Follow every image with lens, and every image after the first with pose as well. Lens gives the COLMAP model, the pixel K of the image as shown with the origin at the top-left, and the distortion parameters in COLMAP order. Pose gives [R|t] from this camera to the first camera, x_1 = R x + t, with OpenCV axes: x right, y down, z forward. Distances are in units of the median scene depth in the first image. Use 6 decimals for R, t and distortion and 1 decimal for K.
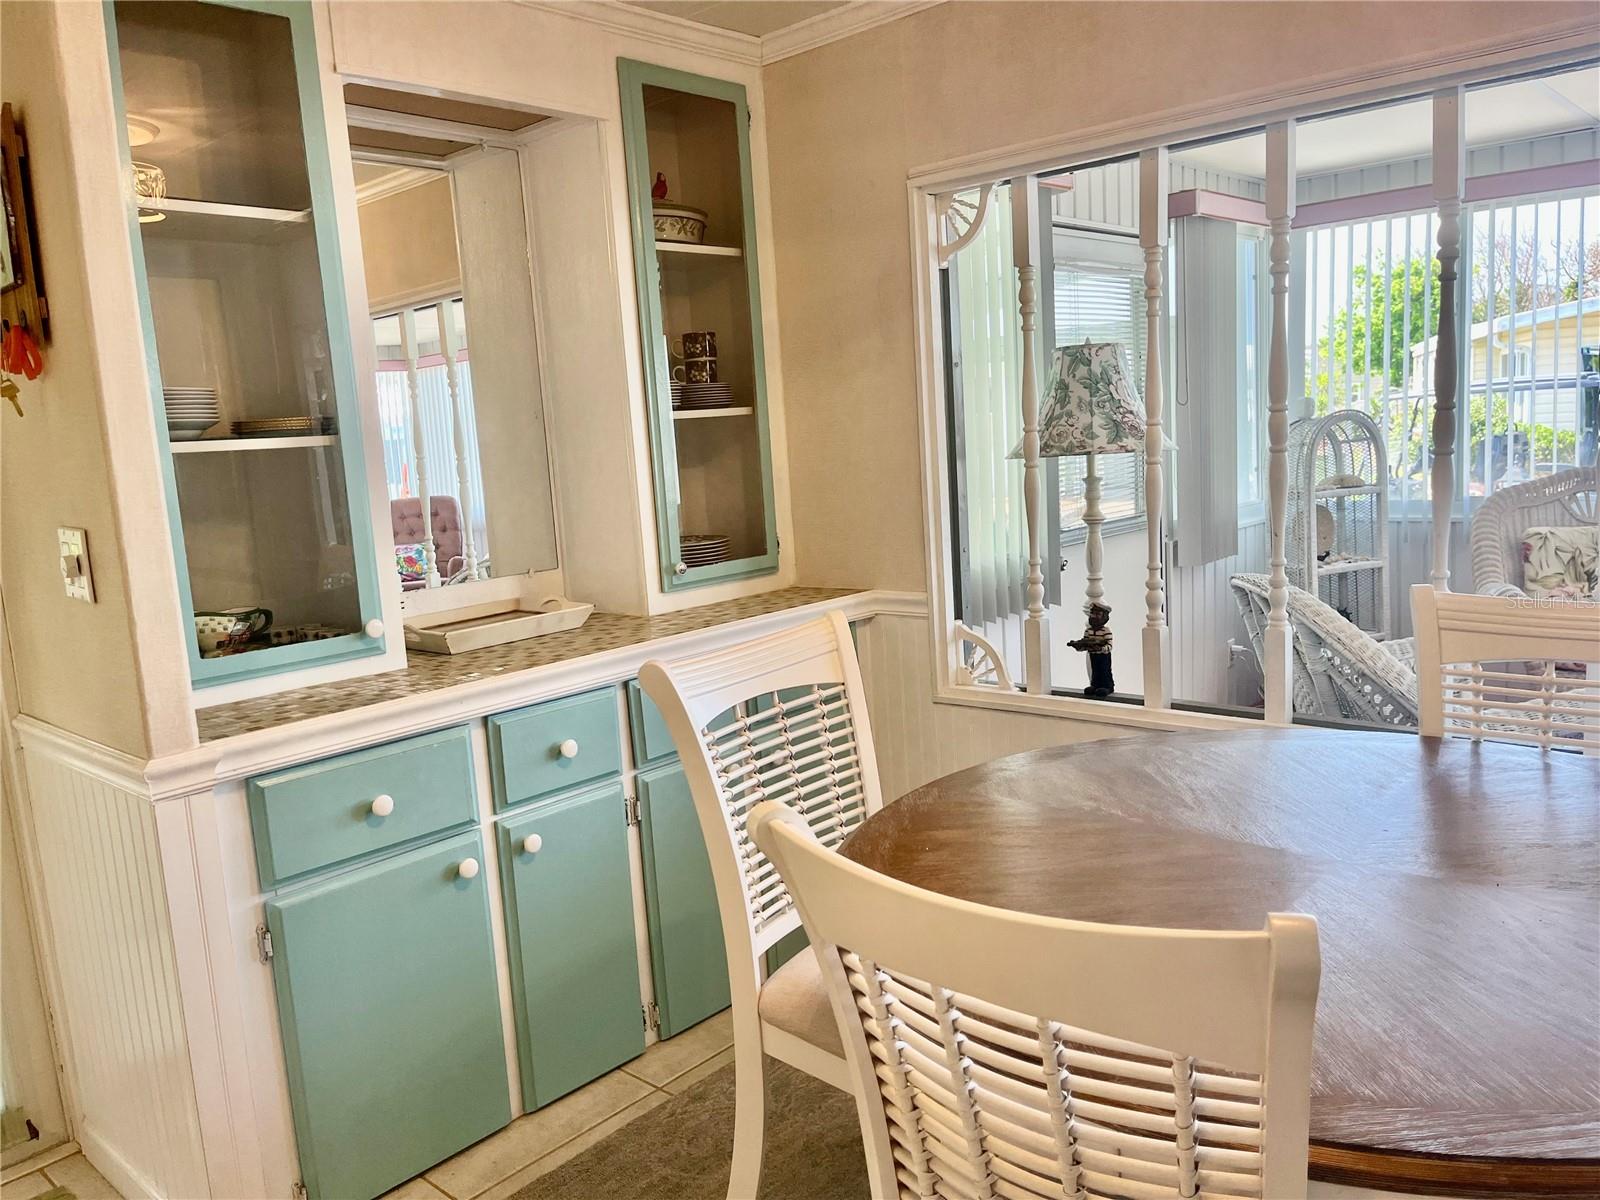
lens RADIAL K [[1217.9, 0, 811.0], [0, 1217.9, 610.6], [0, 0, 1]] dist [0.036432, -0.058102]
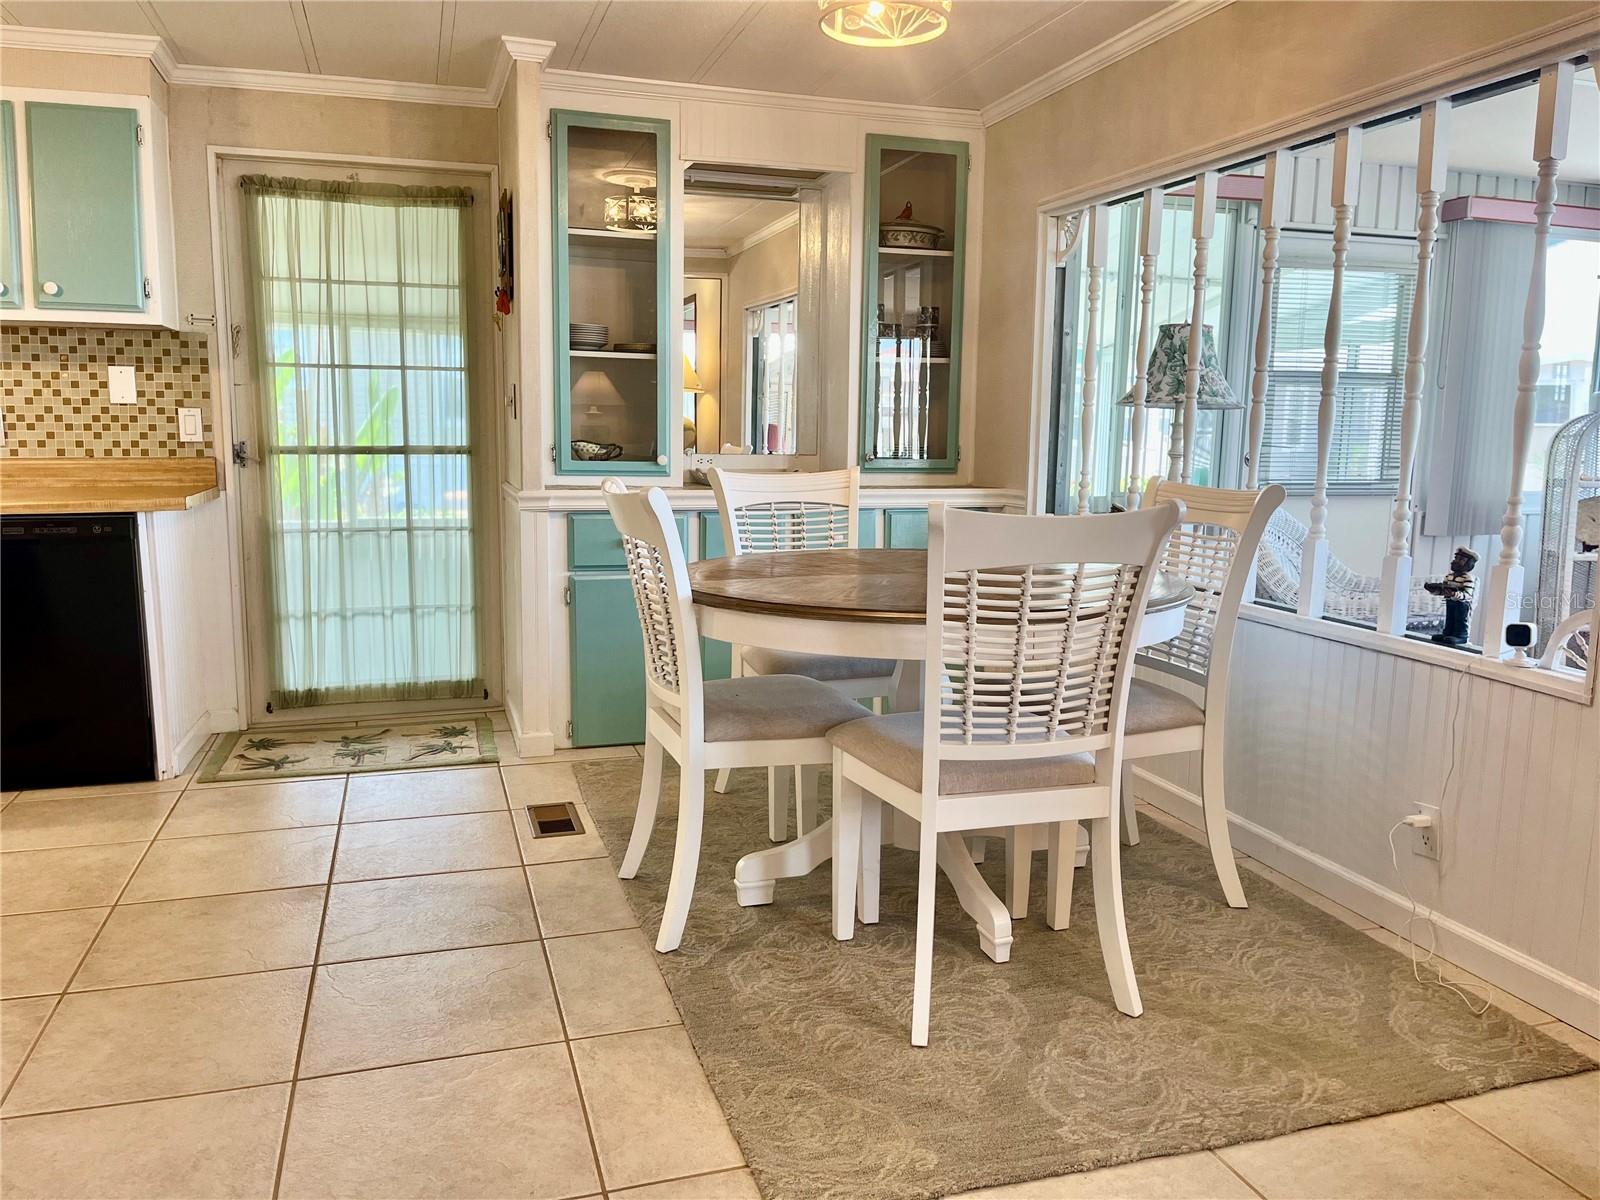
lens RADIAL K [[1217.9, 0, 798.3], [0, 1217.9, 598.3], [0, 0, 1]] dist [0.036432, -0.058102]
pose [[0.860649, 0.146086, -0.487792, 0.594016], [-0.144393, 0.988657, 0.041323, 0.091677], [0.488296, 0.034869, 0.871981, -0.395275]]
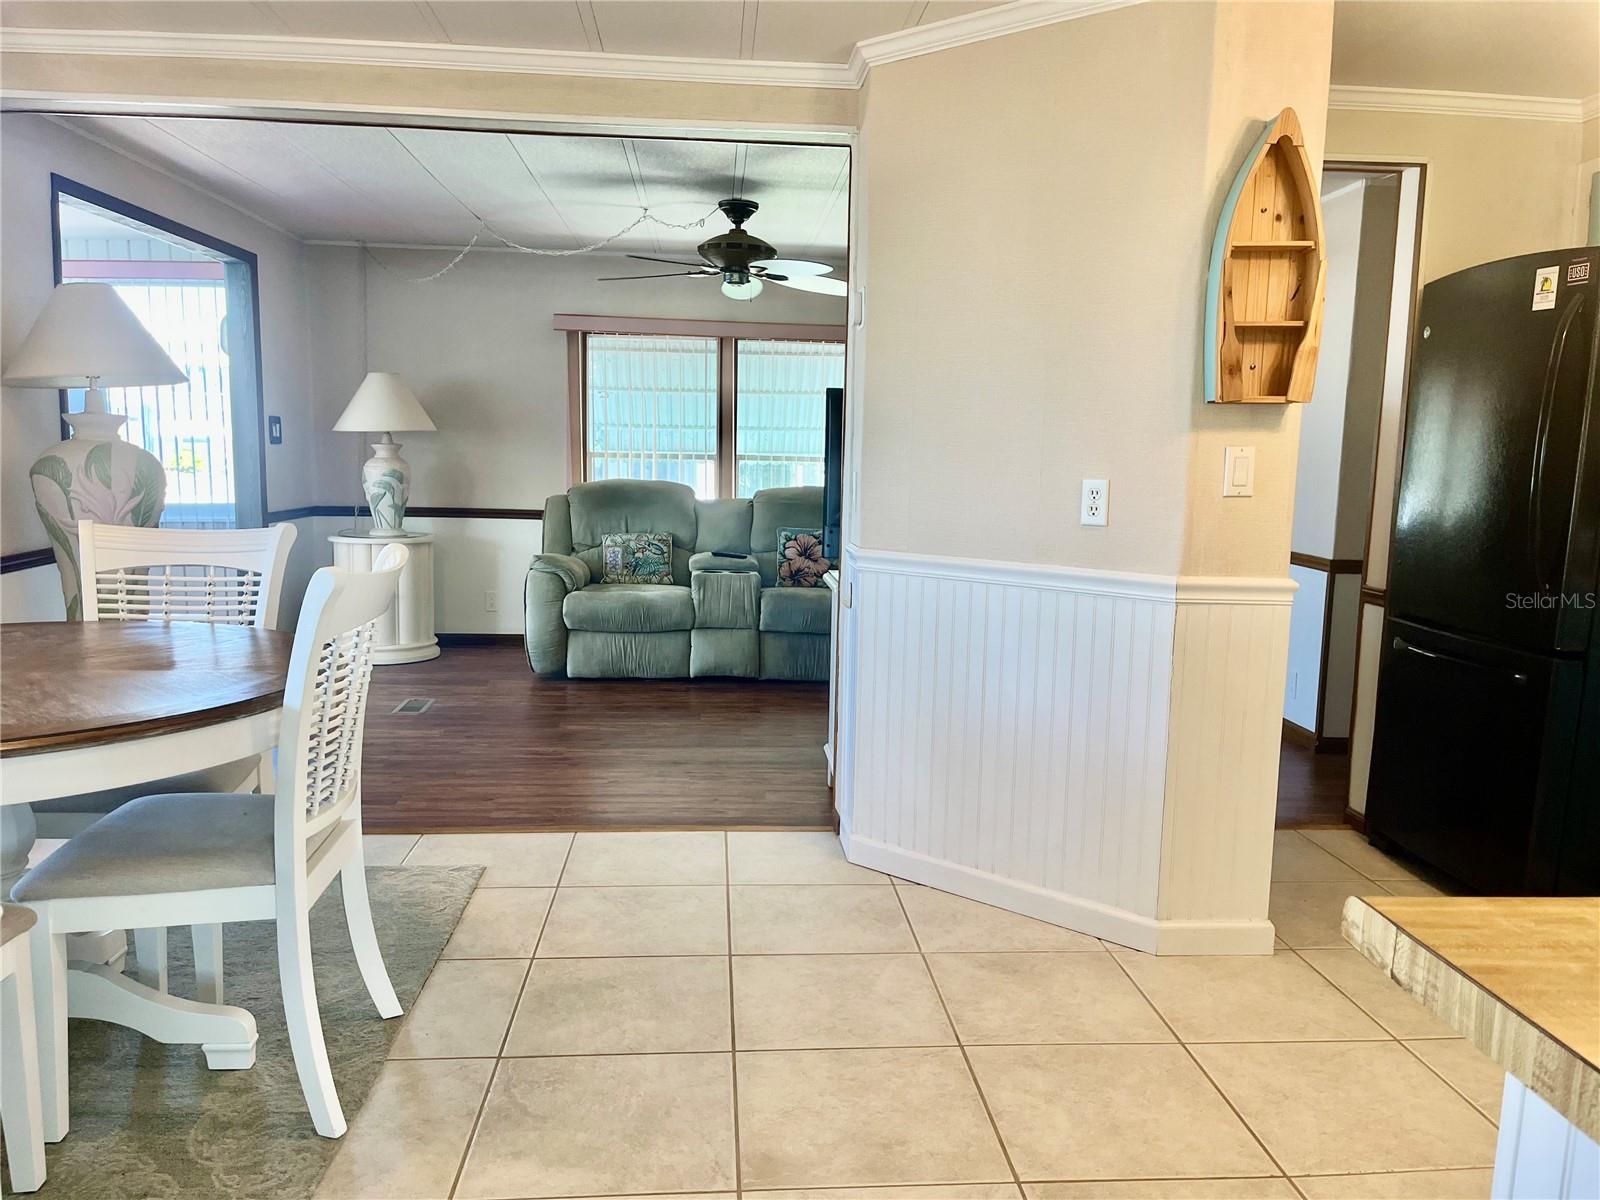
lens RADIAL K [[1217.9, 0, 800.3], [0, 1217.9, 604.8], [0, 0, 1]] dist [0.036432, -0.058102]
pose [[-0.723336, -0.040760, 0.689292, -0.657808], [0.131552, 0.971837, 0.195518, -0.018505], [-0.677849, 0.232103, -0.697603, 0.663872]]
